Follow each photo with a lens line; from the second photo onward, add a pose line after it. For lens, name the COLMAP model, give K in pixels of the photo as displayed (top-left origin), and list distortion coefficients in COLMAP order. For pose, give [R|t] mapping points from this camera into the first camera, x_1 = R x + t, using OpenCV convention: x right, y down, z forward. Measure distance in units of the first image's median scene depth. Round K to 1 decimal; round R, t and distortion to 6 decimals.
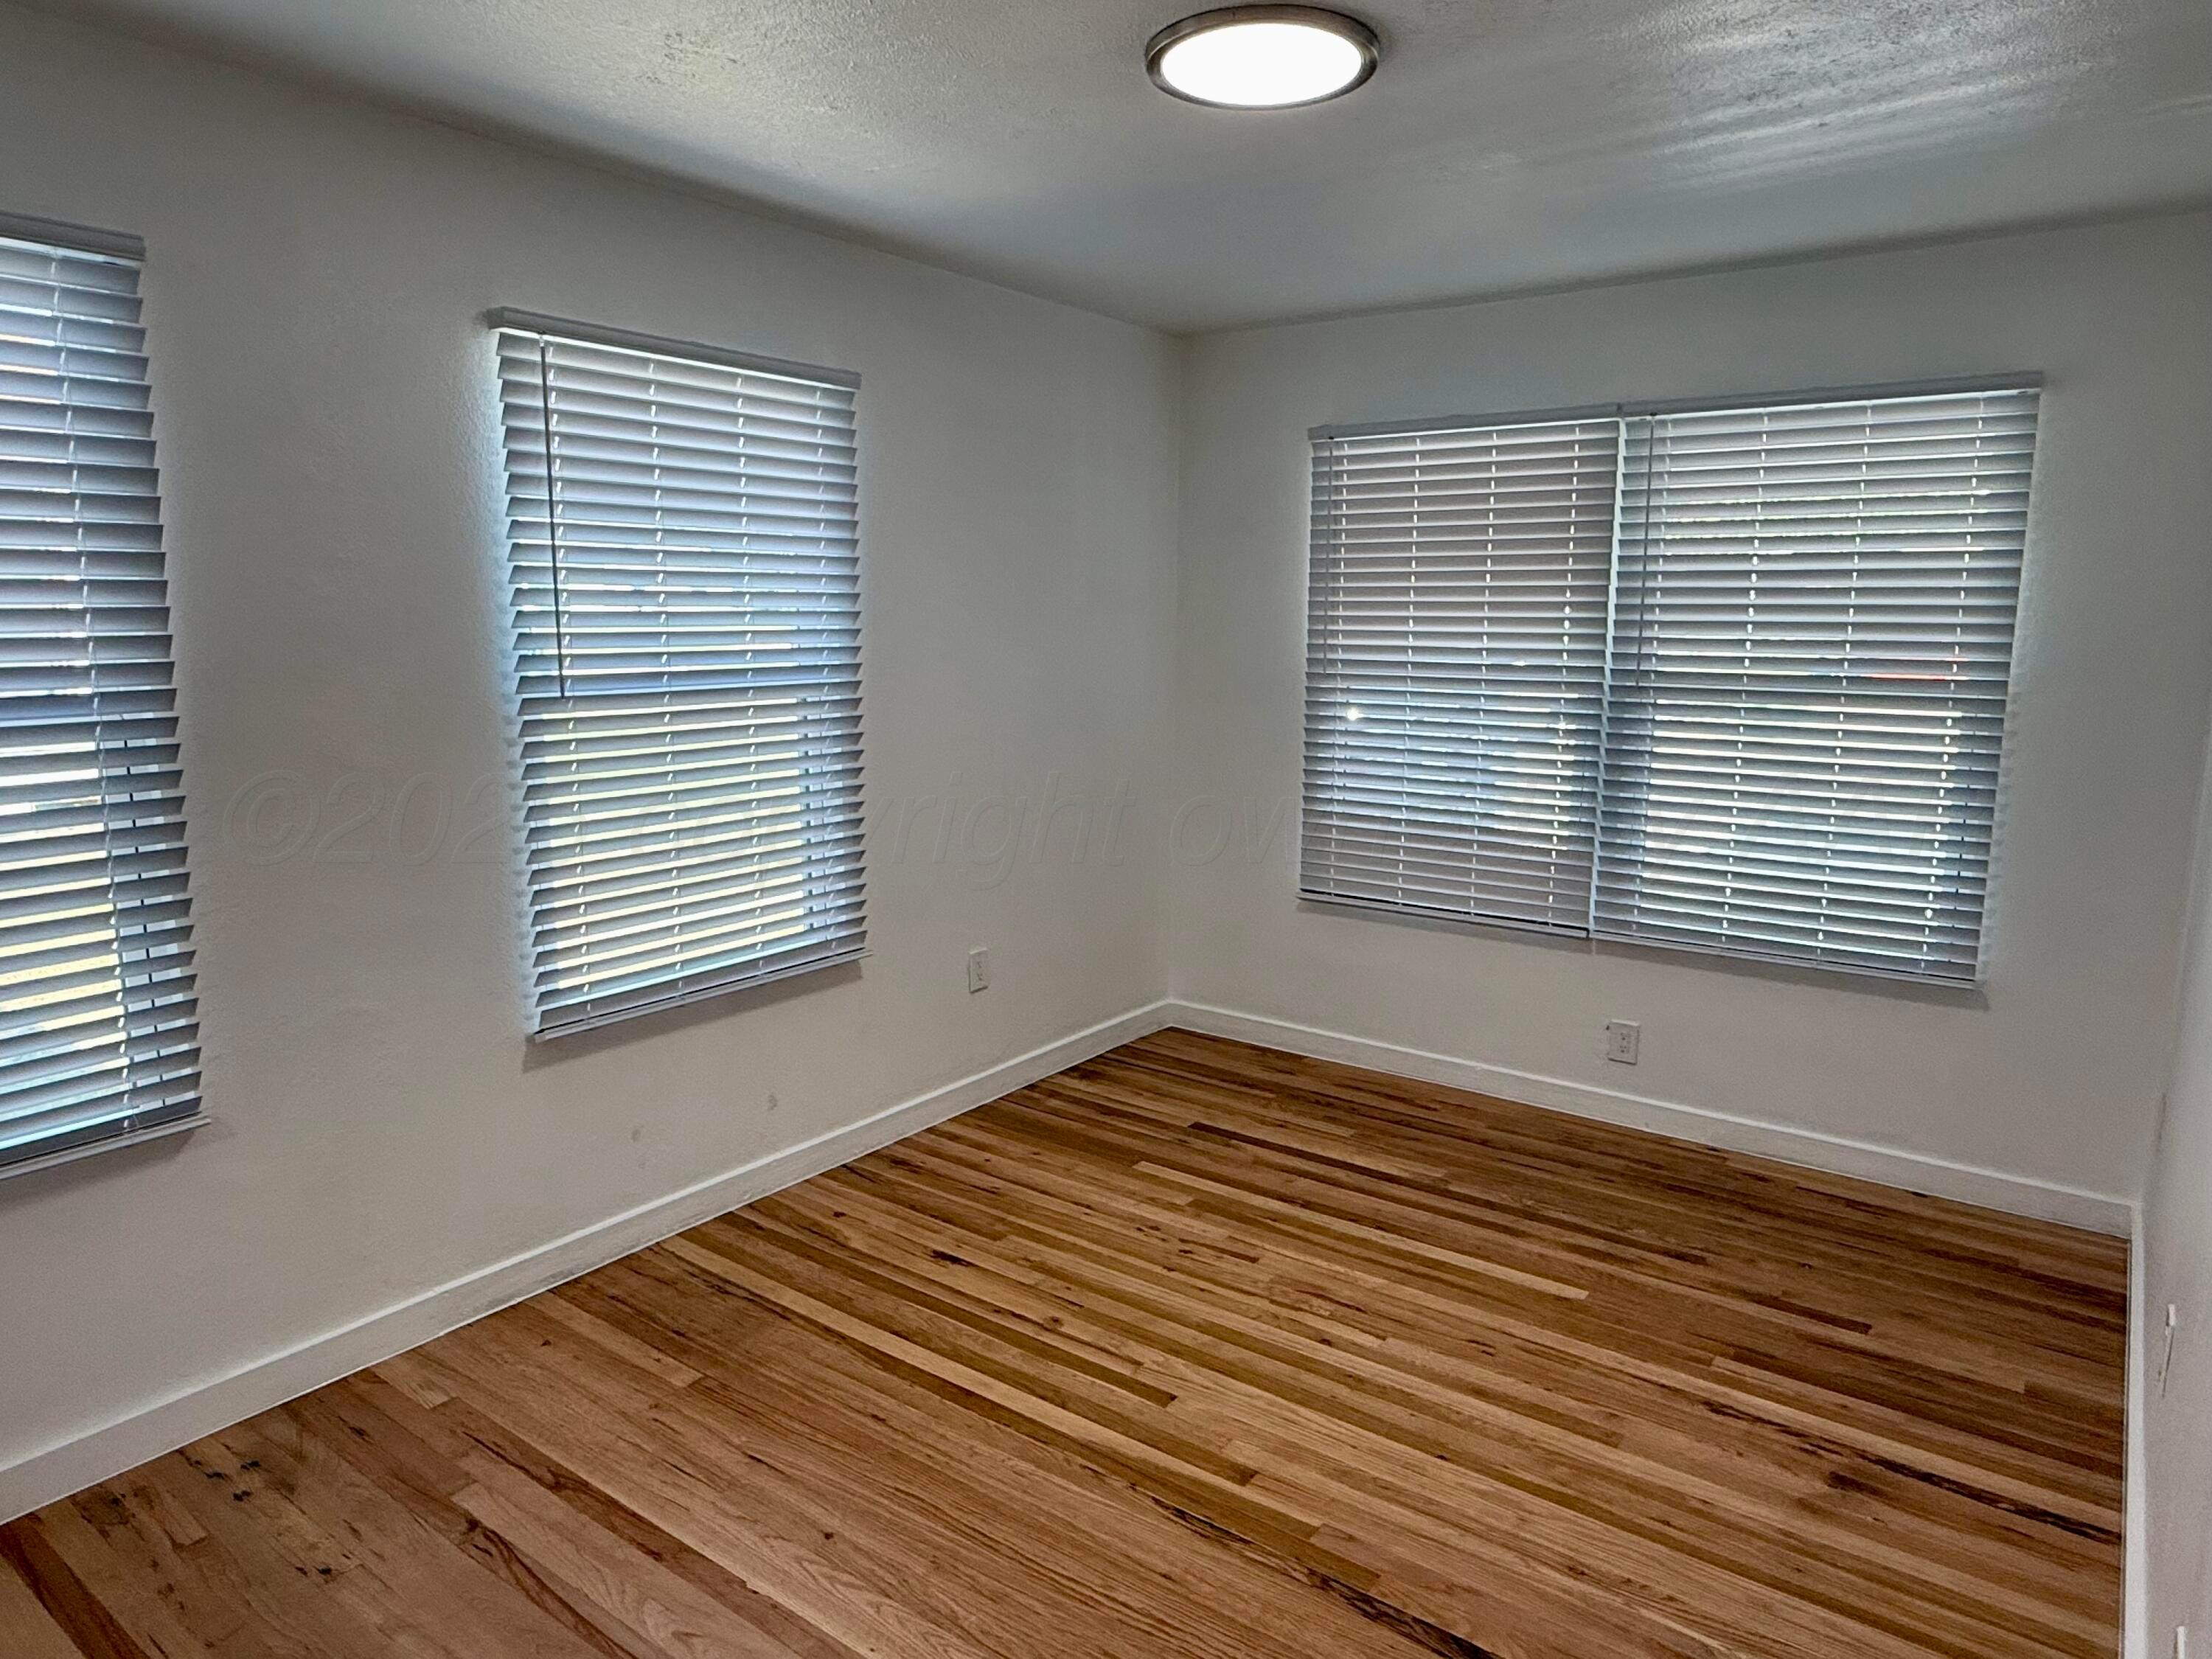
lens RADIAL K [[1395.8, 0, 1118.4], [0, 1395.8, 827.0], [0, 0, 1]] dist [0.002735, 0.002316]
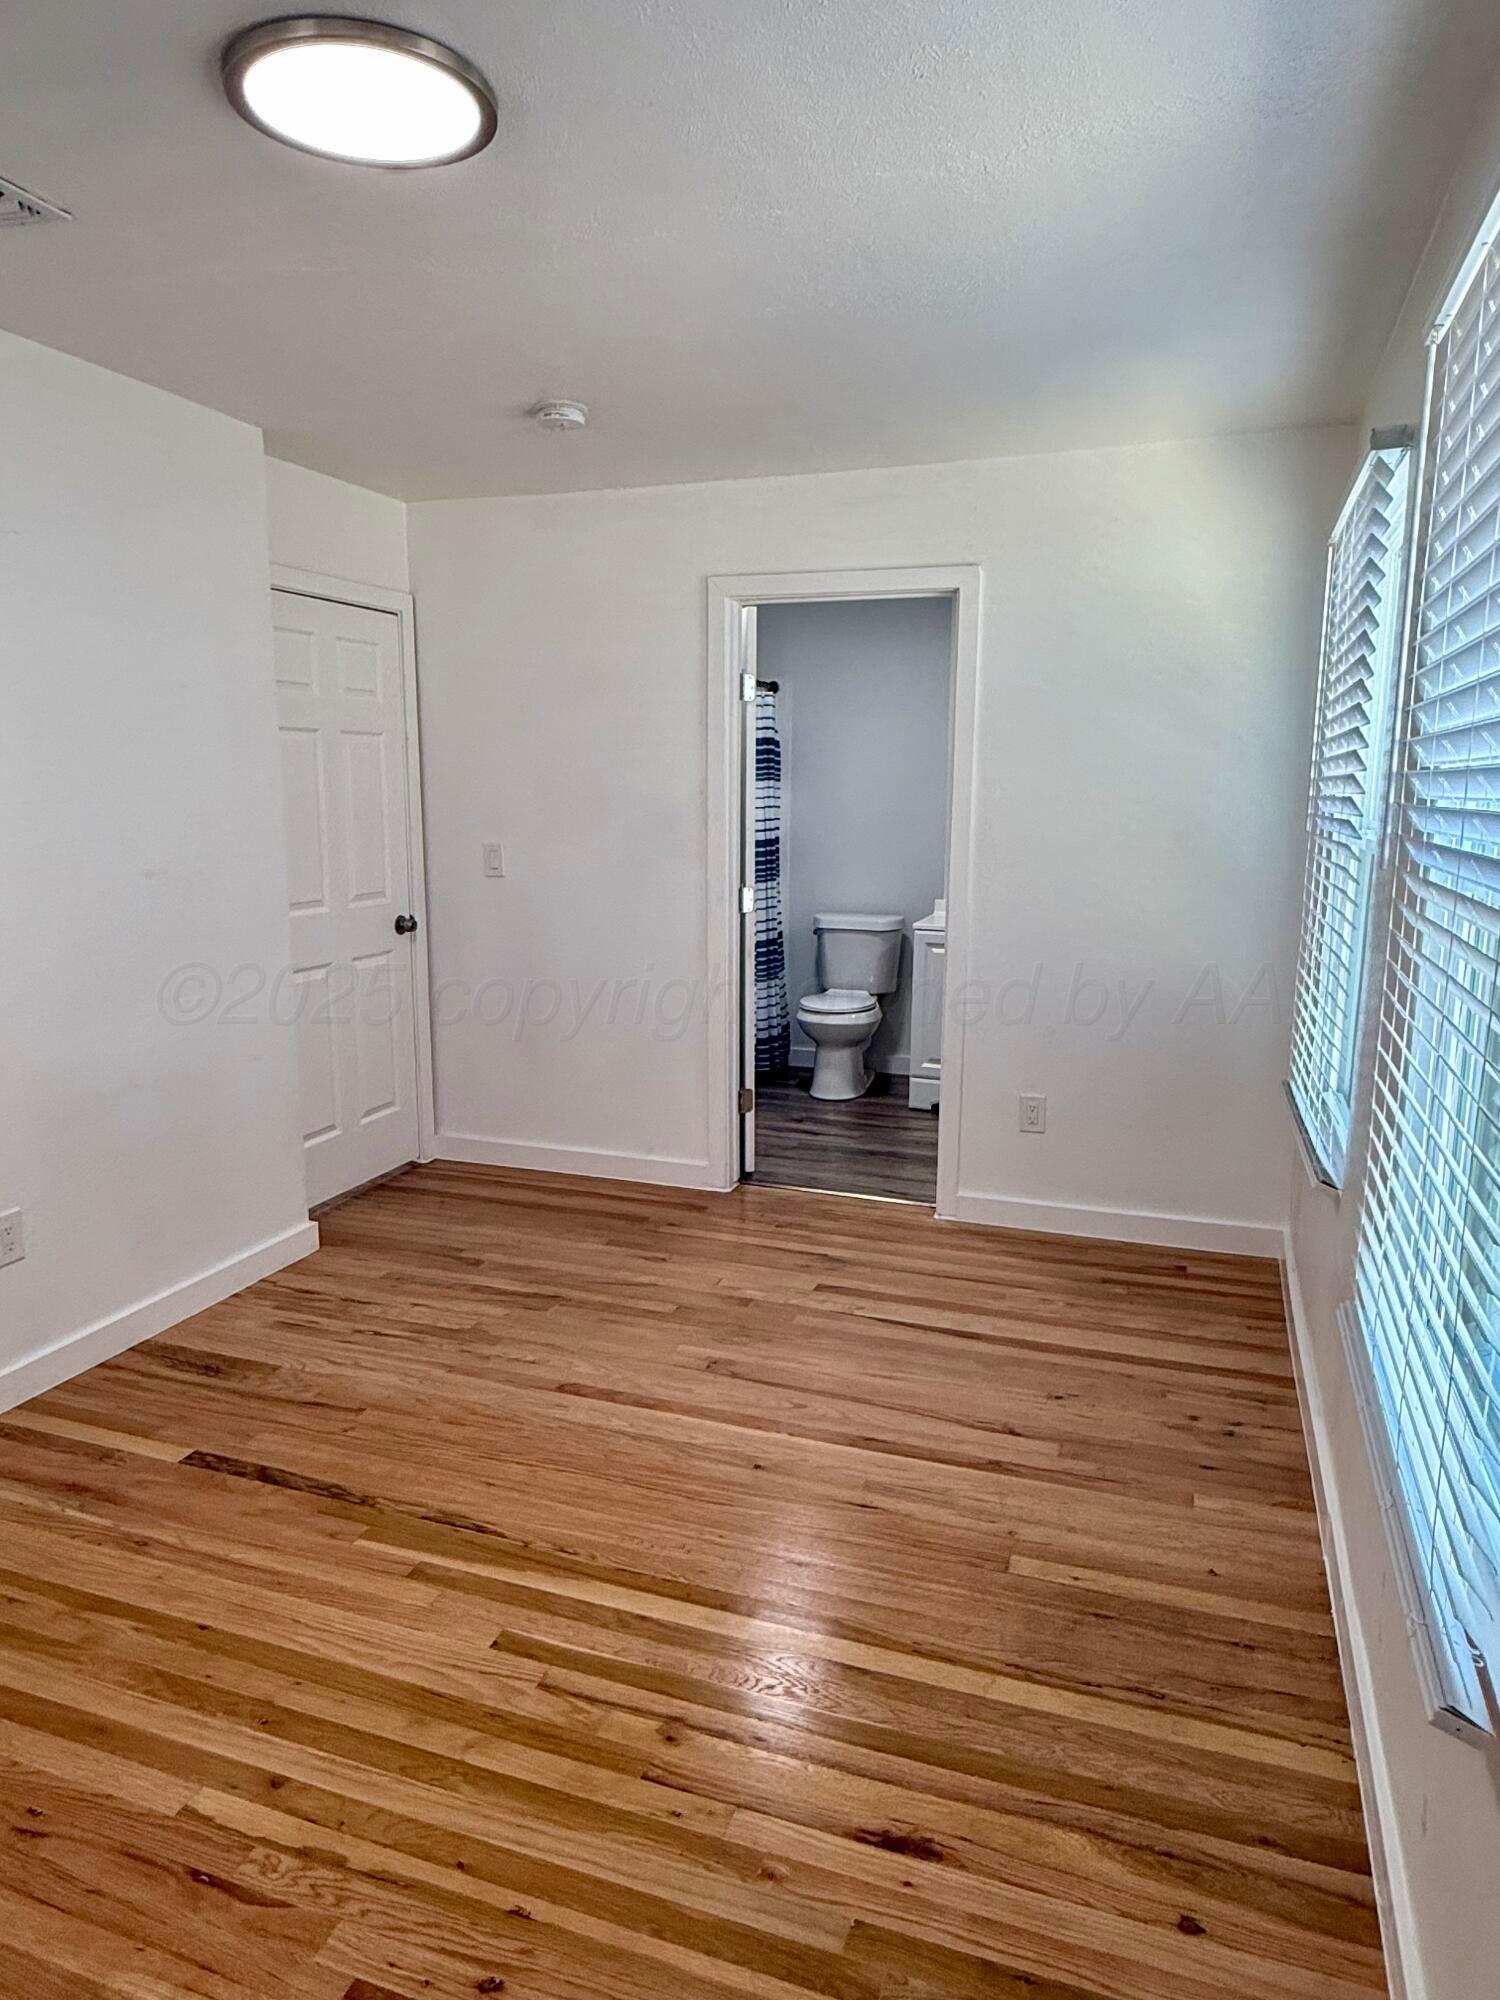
lens RADIAL K [[1262.0, 0, 749.0], [0, 1262.0, 1003.1], [0, 0, 1]] dist [0.002735, 0.002316]
pose [[-0.962487, 0.033213, -0.269289, 0.083770], [-0.055231, 0.947718, 0.314292, -0.221196], [0.265648, 0.317375, -0.910332, 1.602301]]
